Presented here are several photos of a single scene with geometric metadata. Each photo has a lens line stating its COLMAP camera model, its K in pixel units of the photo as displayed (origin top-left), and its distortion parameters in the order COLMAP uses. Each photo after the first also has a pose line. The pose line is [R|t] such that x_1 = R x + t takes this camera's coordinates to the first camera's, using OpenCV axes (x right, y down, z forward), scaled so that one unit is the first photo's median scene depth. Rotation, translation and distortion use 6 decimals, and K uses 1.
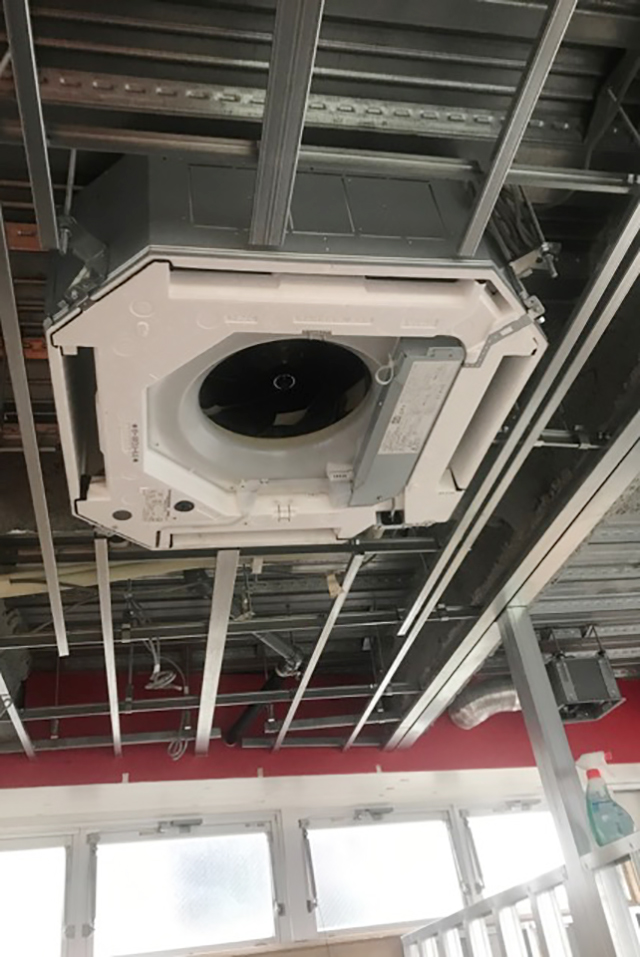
lens RADIAL K [[781.3, 0, 320.0], [0, 781.3, 478.5], [0, 0, 1]] dist [-0.001952, -0.000551]
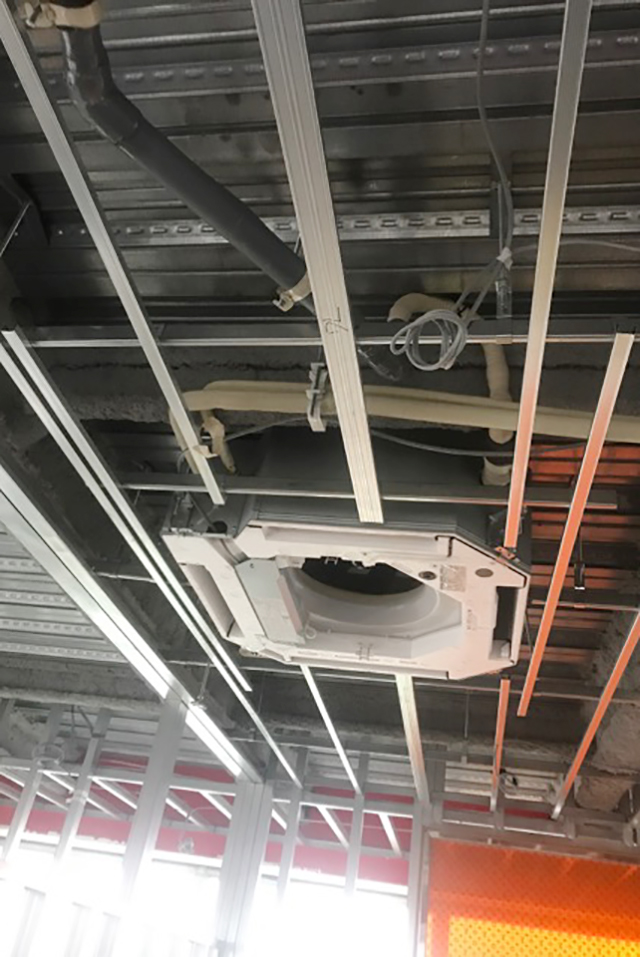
lens RADIAL K [[781.3, 0, 320.0], [0, 781.3, 478.5], [0, 0, 1]] dist [-0.001952, -0.000551]
pose [[-0.952526, 0.158838, 0.259740, -0.333664], [-0.196420, 0.331239, -0.922876, 1.016324], [-0.232624, -0.930081, -0.284315, 1.458140]]
